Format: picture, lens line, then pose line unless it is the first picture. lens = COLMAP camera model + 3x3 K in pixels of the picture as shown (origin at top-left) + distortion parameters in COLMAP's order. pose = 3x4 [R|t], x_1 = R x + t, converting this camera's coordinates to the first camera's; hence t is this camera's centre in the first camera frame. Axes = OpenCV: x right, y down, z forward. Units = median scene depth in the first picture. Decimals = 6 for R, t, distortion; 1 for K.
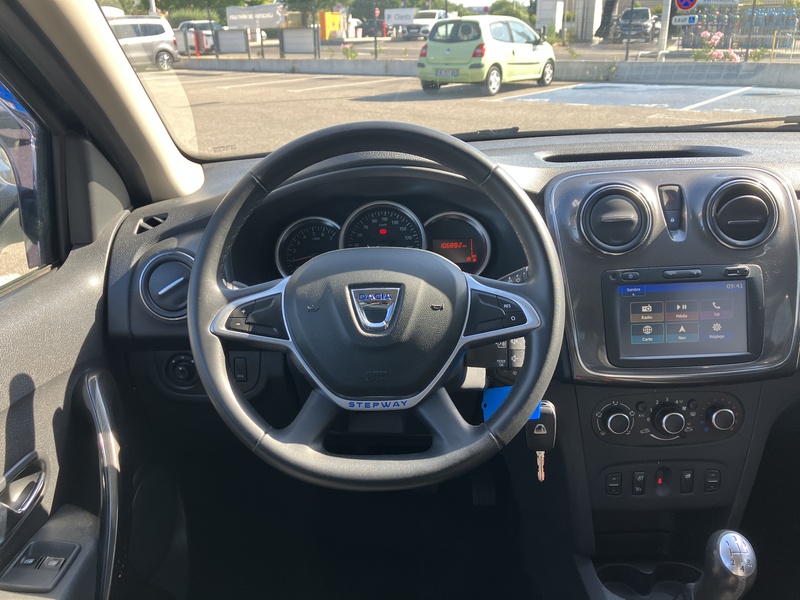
lens RADIAL K [[655.0, 0, 407.4], [0, 655.0, 298.2], [0, 0, 1]] dist [0.037122, -0.041022]
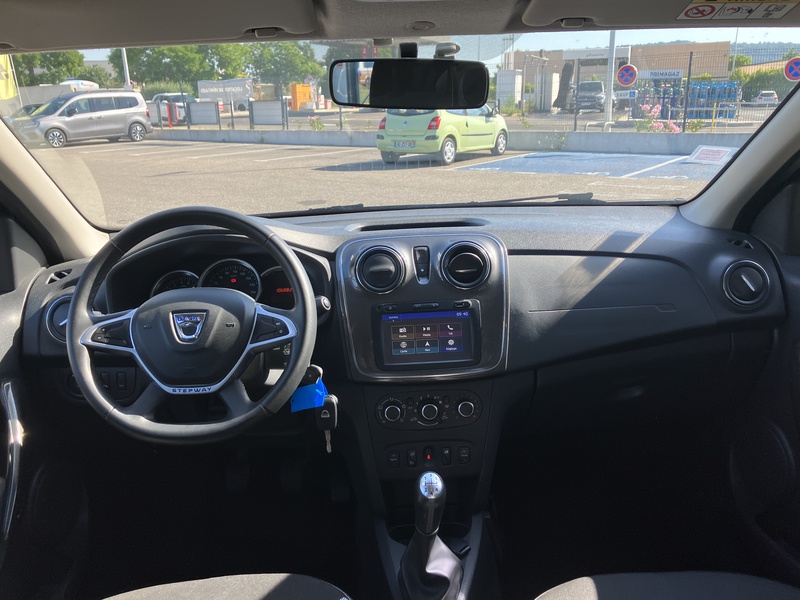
lens RADIAL K [[655.0, 0, 404.2], [0, 655.0, 305.1], [0, 0, 1]] dist [0.037122, -0.041022]
pose [[0.999372, -0.012201, 0.033265, 0.276454], [0.014980, 0.996301, -0.084613, 0.071570], [-0.032110, 0.085058, 0.995858, -0.382480]]
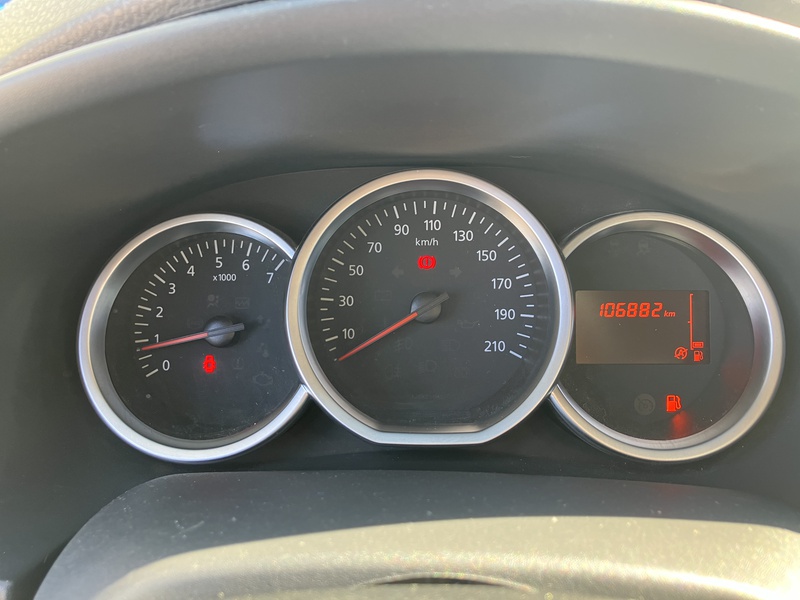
lens RADIAL K [[655.0, 0, 399.9], [0, 655.0, 300.2], [0, 0, 1]] dist [0.037122, -0.041022]
pose [[0.999514, 0.030679, -0.005550, -0.048722], [-0.030481, 0.999000, 0.032706, -0.093930], [0.006548, -0.032521, 0.999450, 0.673102]]
